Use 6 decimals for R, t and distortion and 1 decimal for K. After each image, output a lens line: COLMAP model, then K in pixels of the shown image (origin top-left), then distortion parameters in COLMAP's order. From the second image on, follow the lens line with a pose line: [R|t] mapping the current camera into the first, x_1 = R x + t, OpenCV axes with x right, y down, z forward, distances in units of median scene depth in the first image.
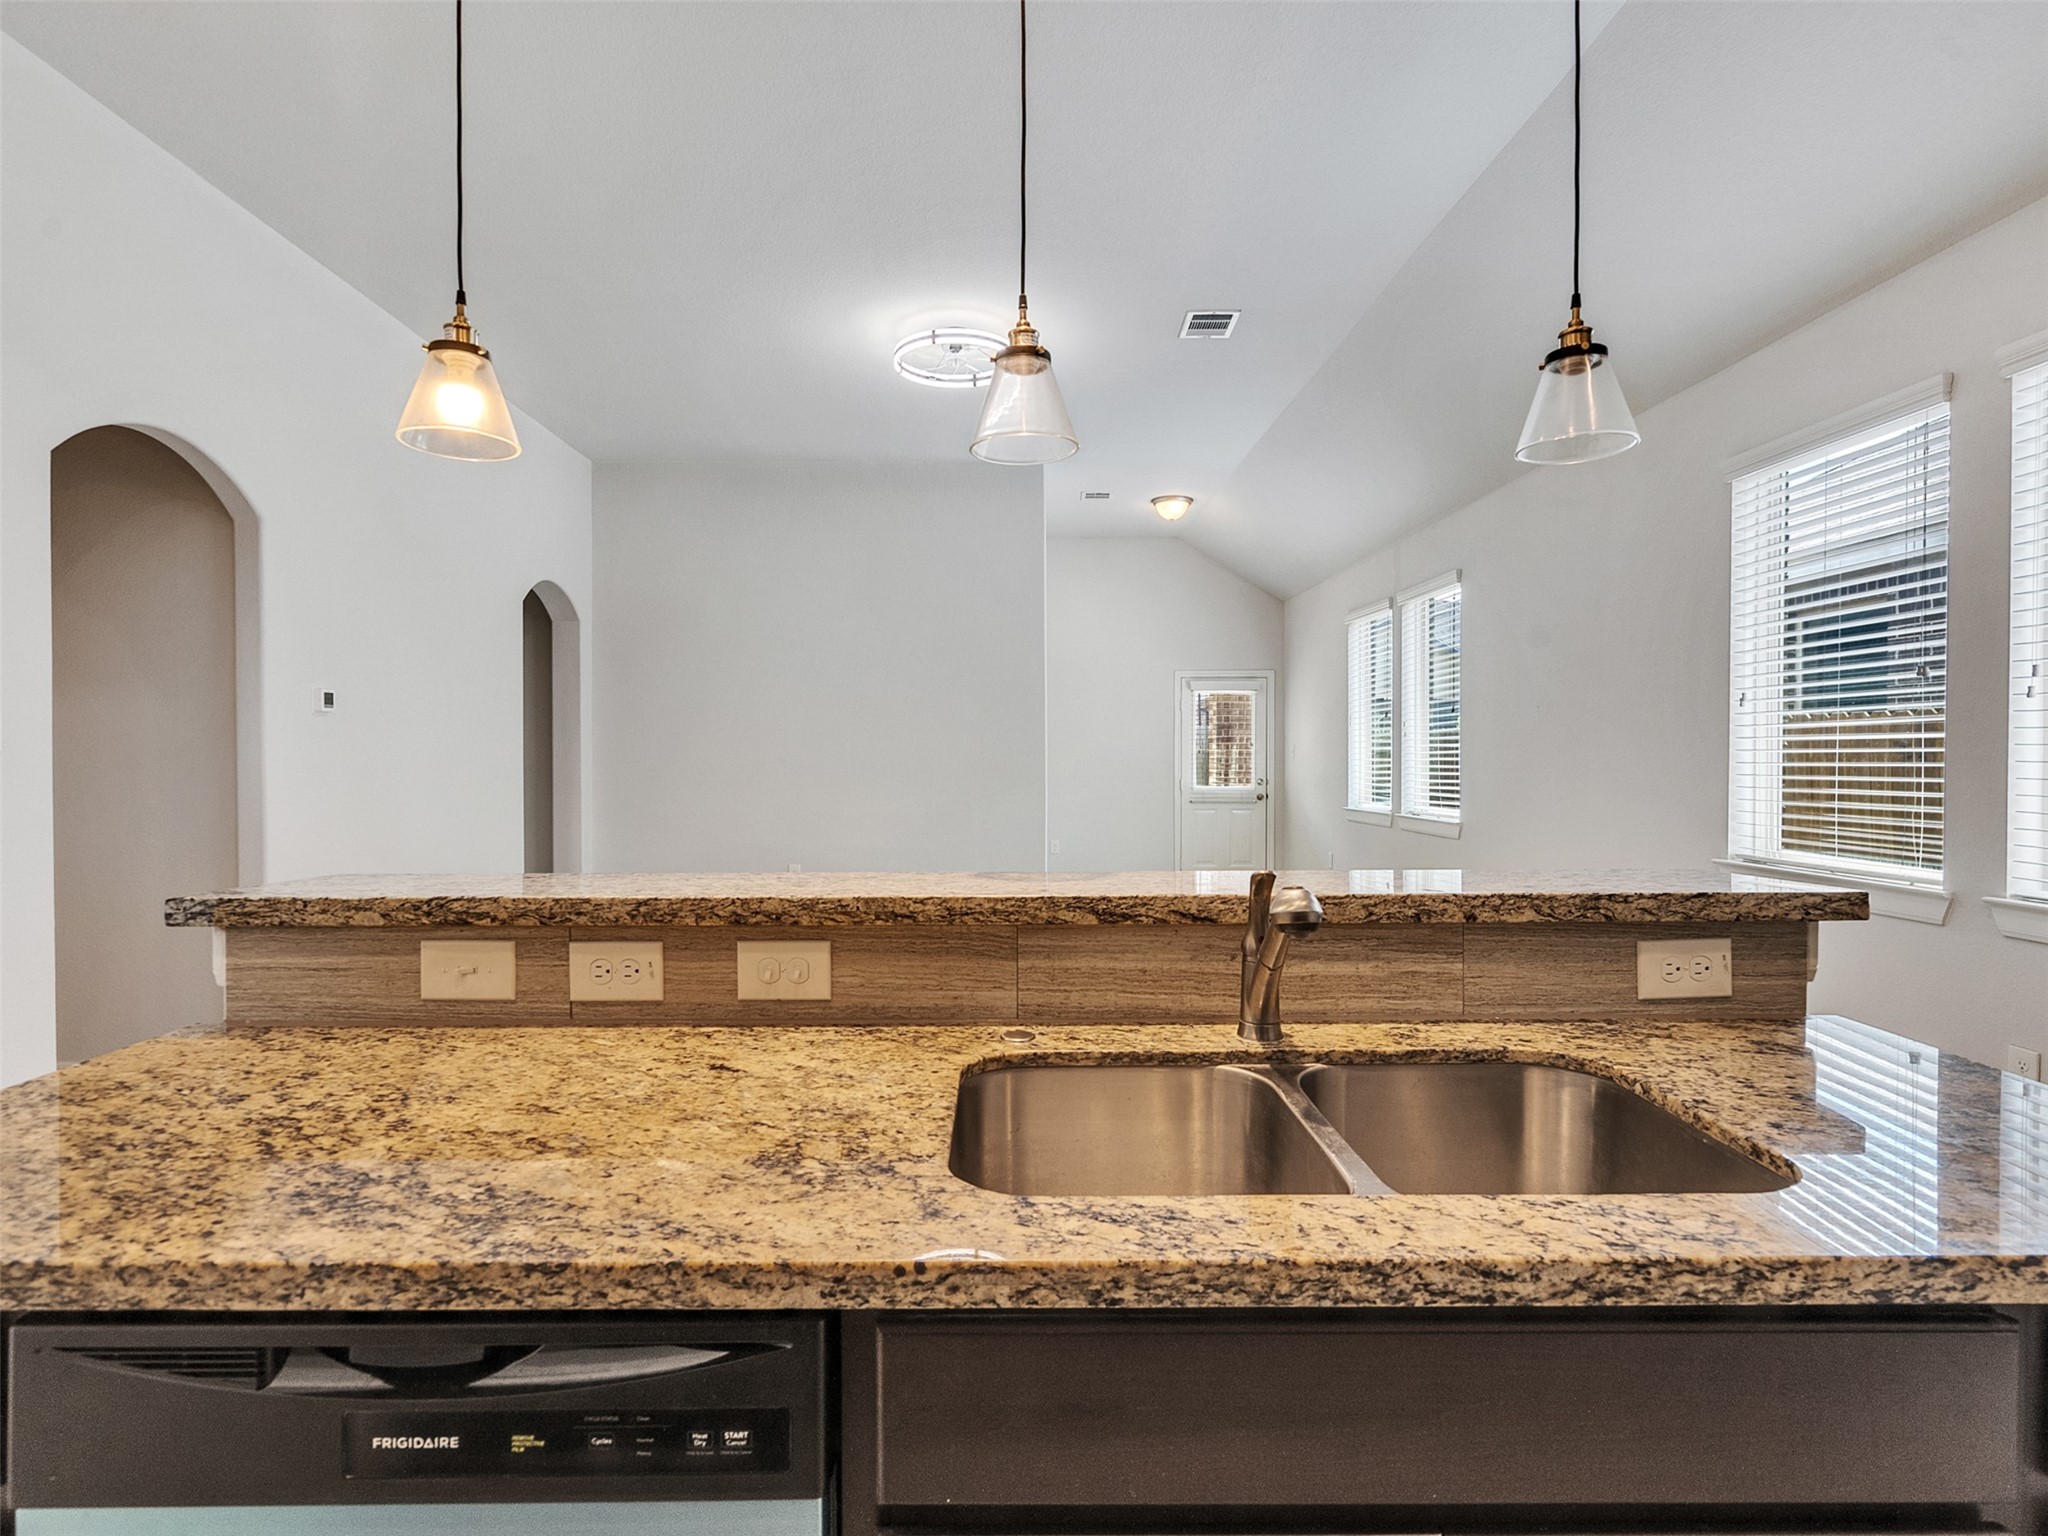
lens RADIAL K [[1050.1, 0, 1031.8], [0, 1050.1, 755.6], [0, 0, 1]] dist [-0.006889, 0.004208]
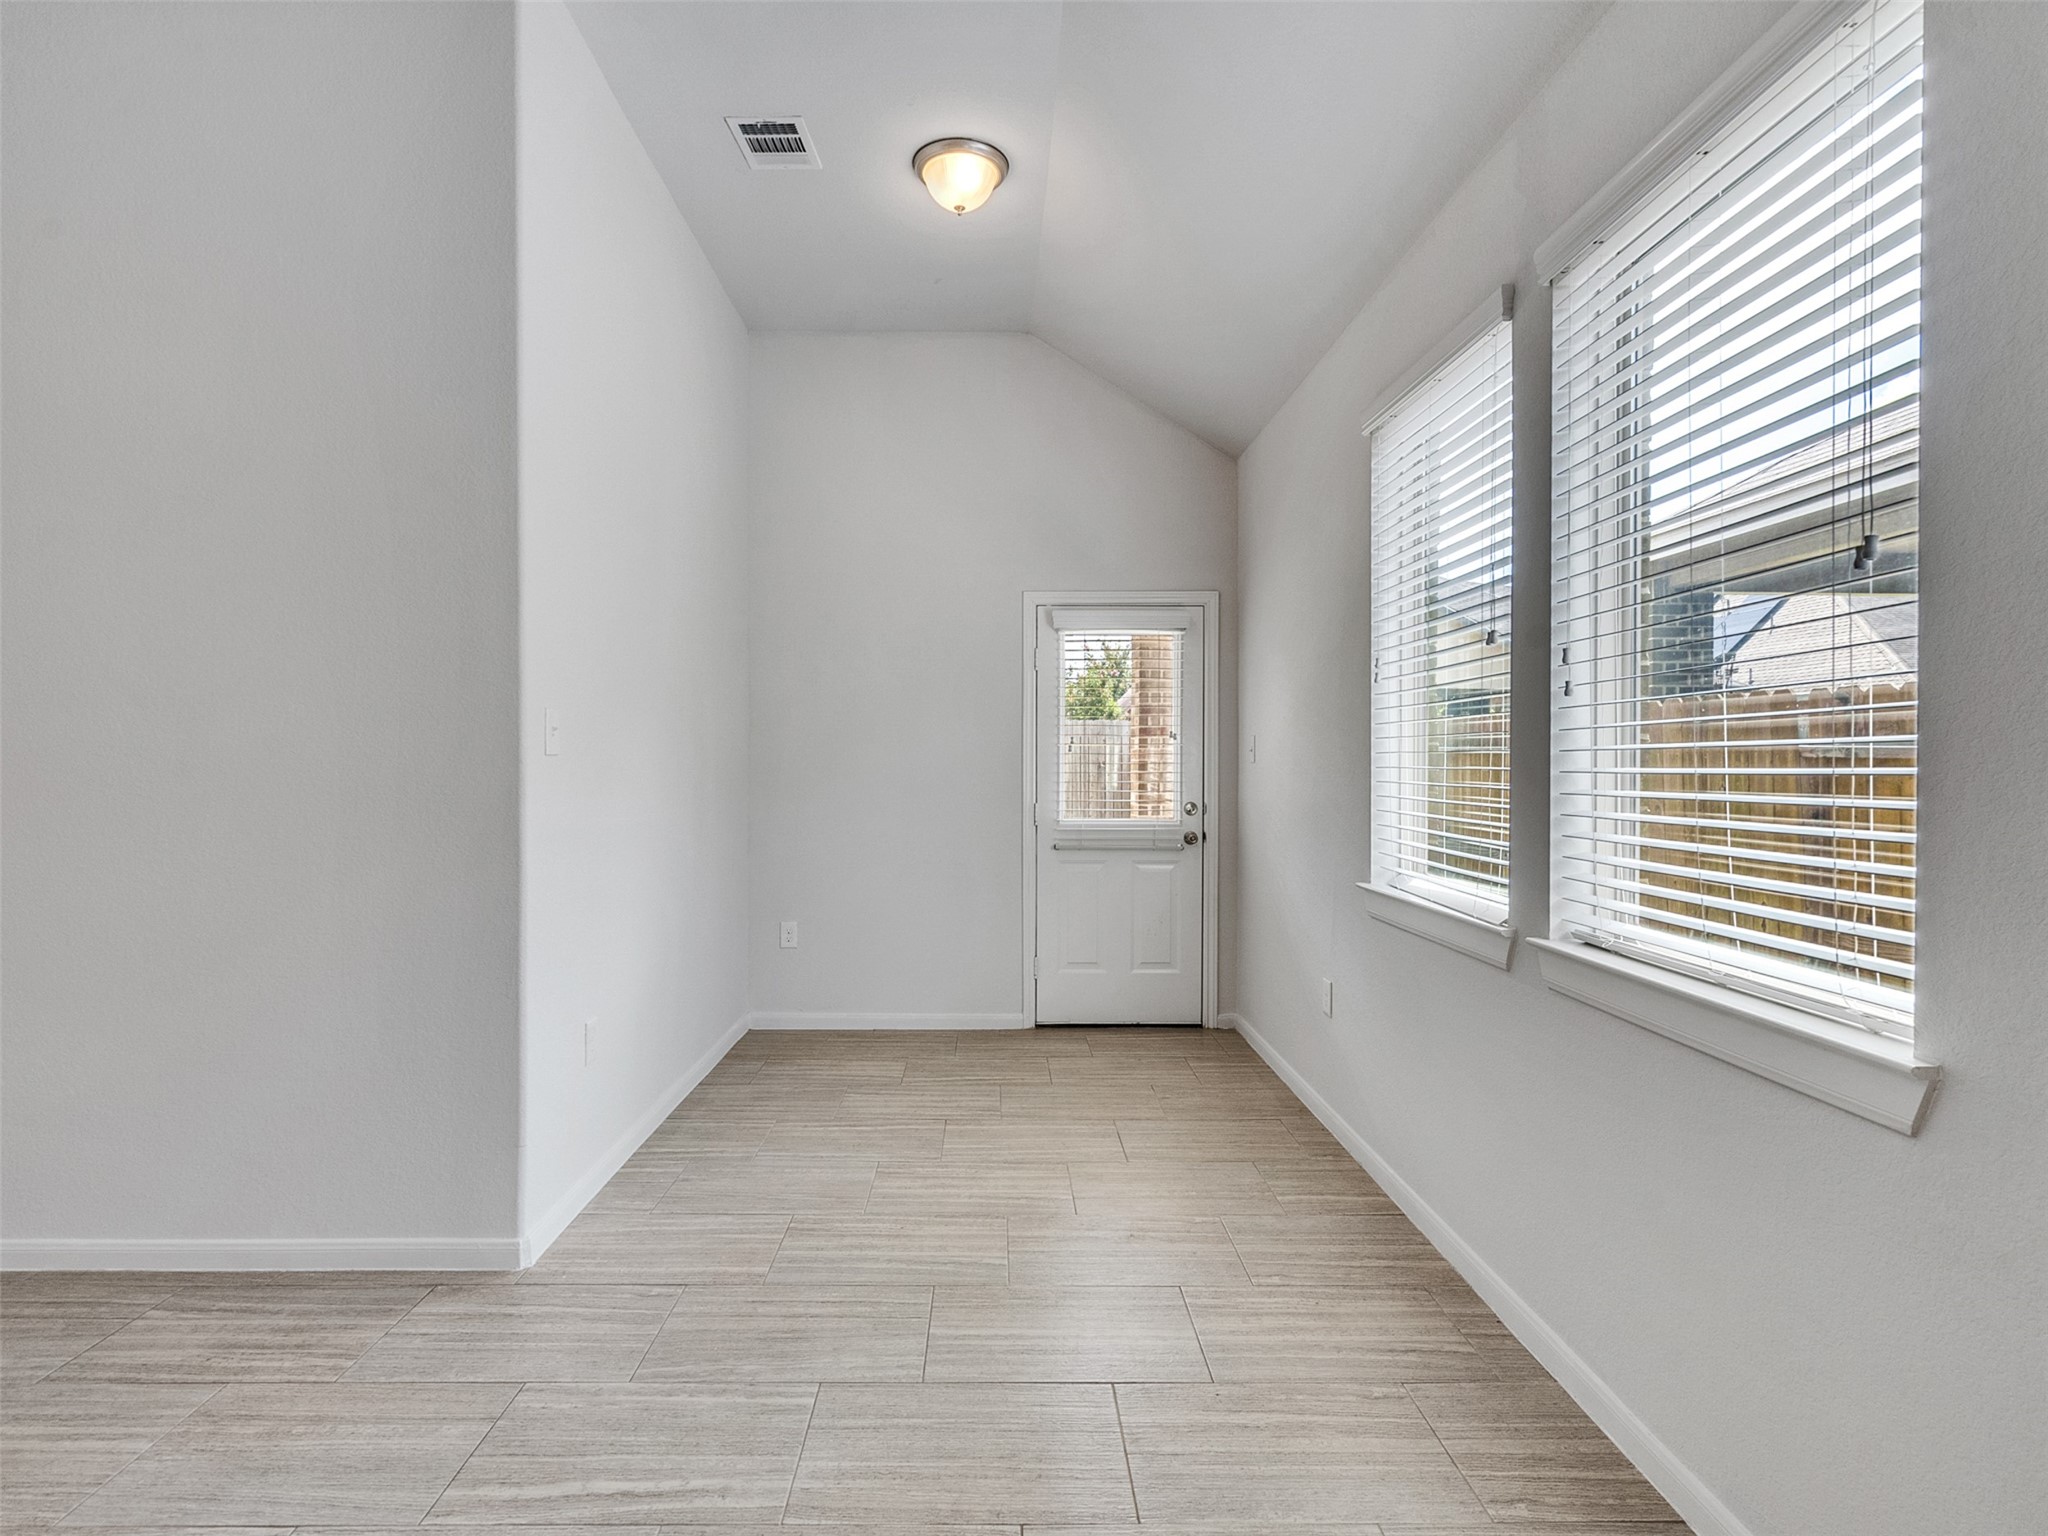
lens RADIAL K [[1050.1, 0, 1009.0], [0, 1050.1, 769.2], [0, 0, 1]] dist [-0.006889, 0.004208]
pose [[0.999867, 0.006846, -0.014782, 0.418826], [-0.006672, 0.999908, 0.011793, 0.001515], [0.014862, -0.011693, 0.999821, 1.495059]]
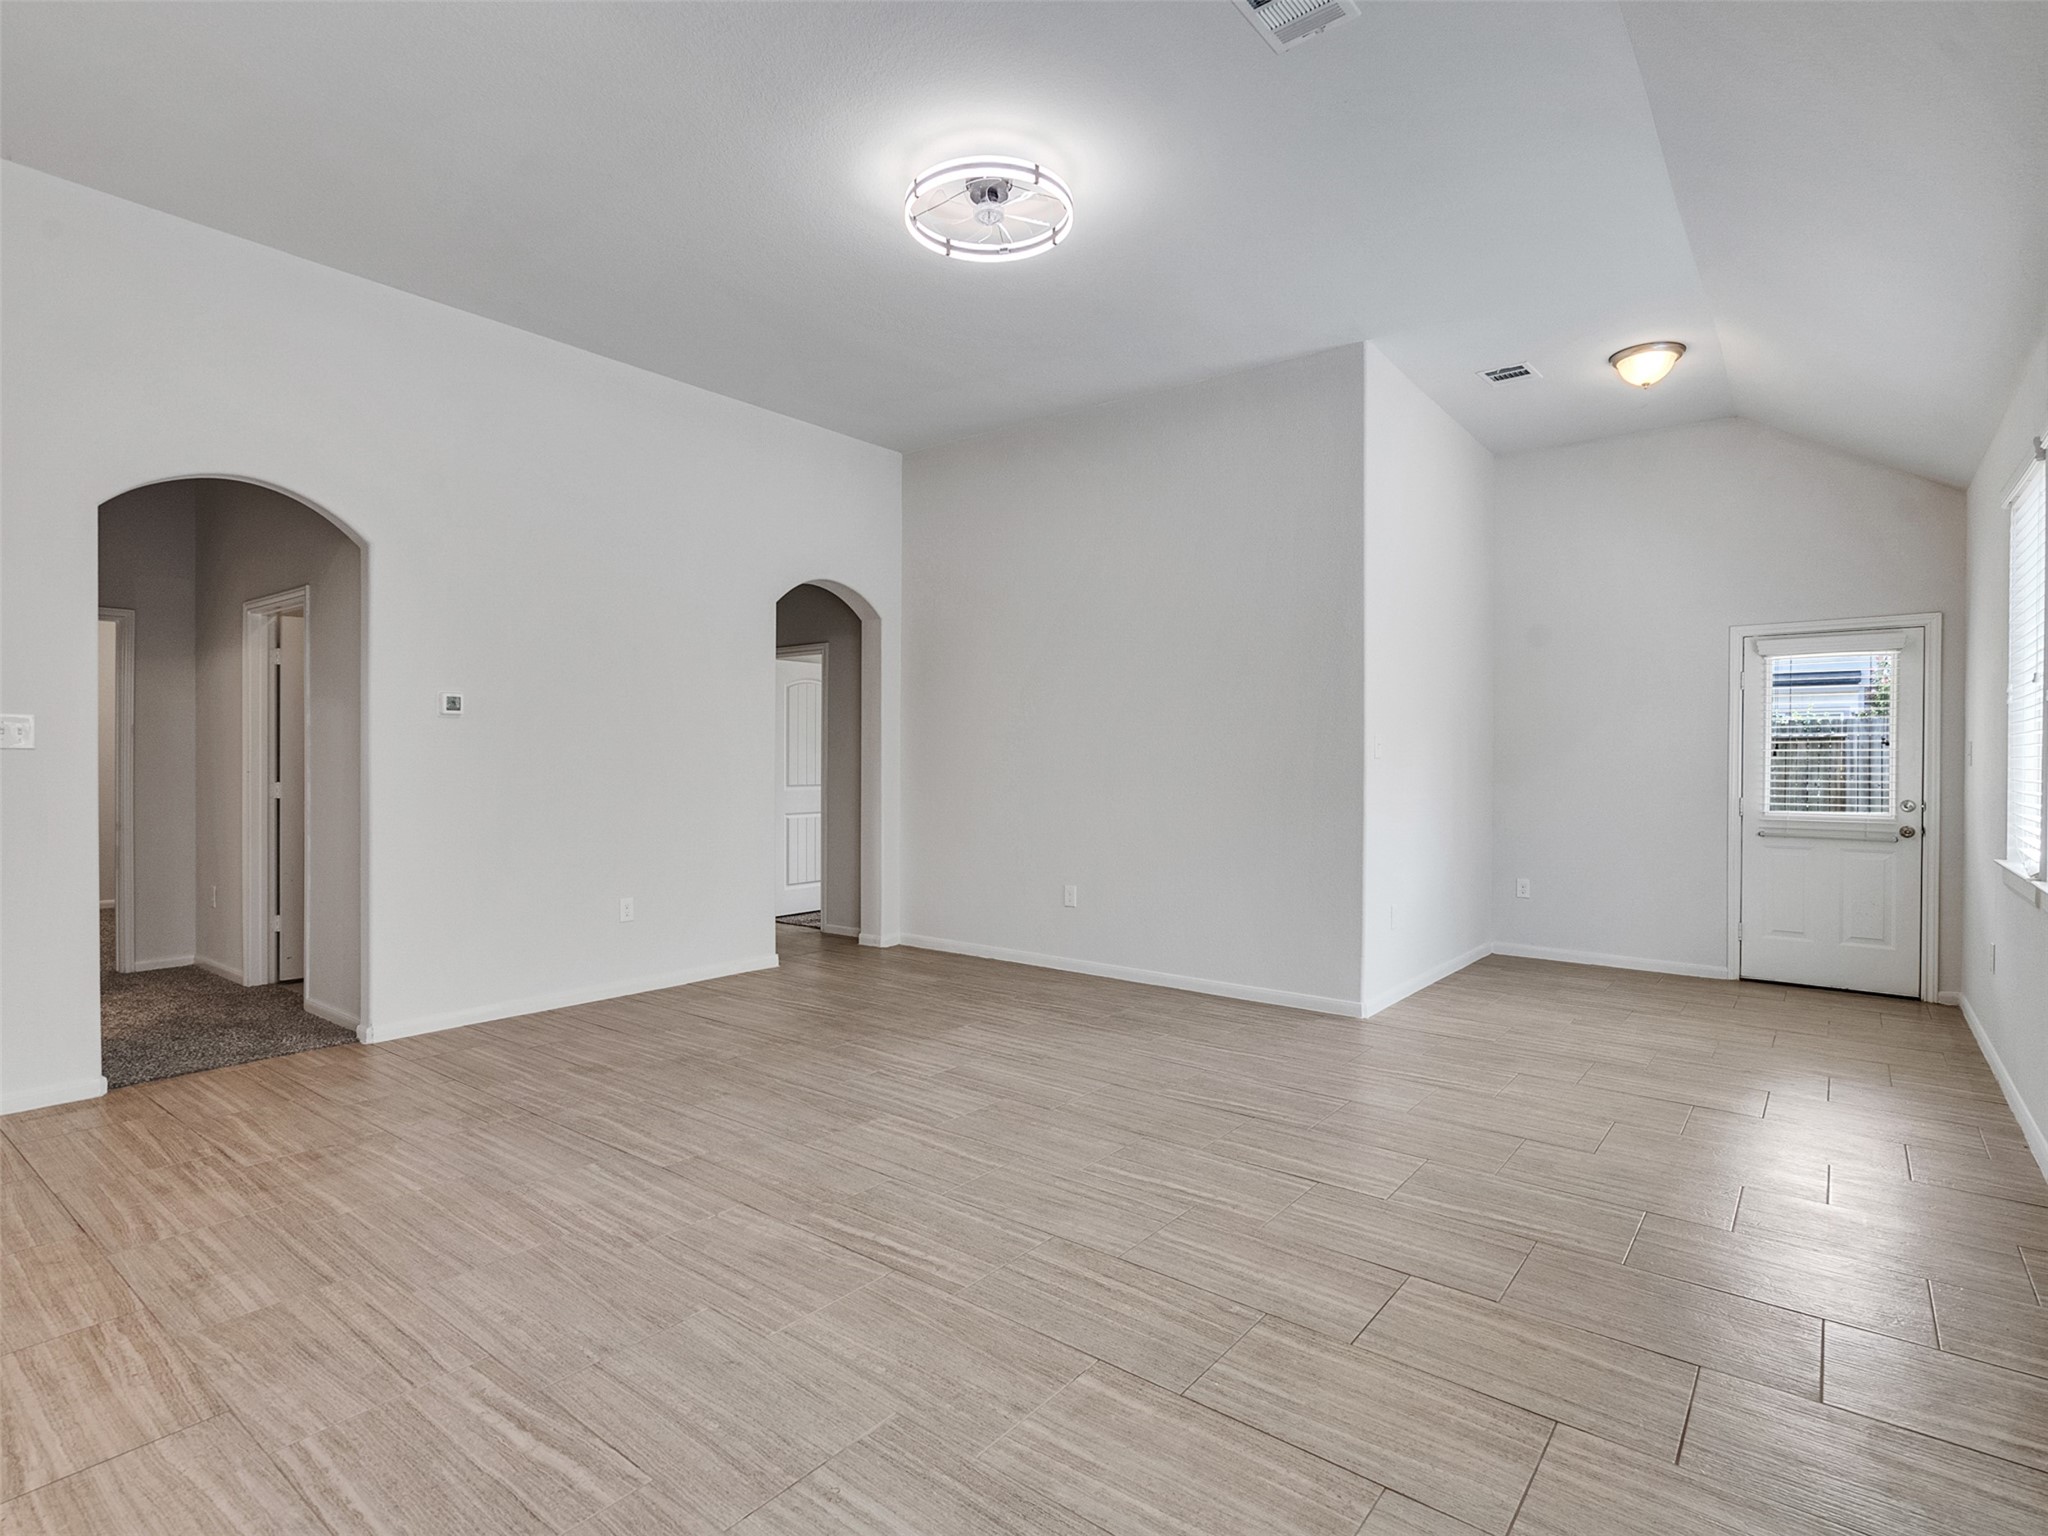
lens RADIAL K [[1050.1, 0, 1011.1], [0, 1050.1, 768.3], [0, 0, 1]] dist [-0.006889, 0.004208]
pose [[0.765575, 0.012001, -0.643235, 0.641392], [-0.006262, 0.999918, 0.011204, 0.003235], [0.643316, -0.004549, 0.765587, 0.746988]]
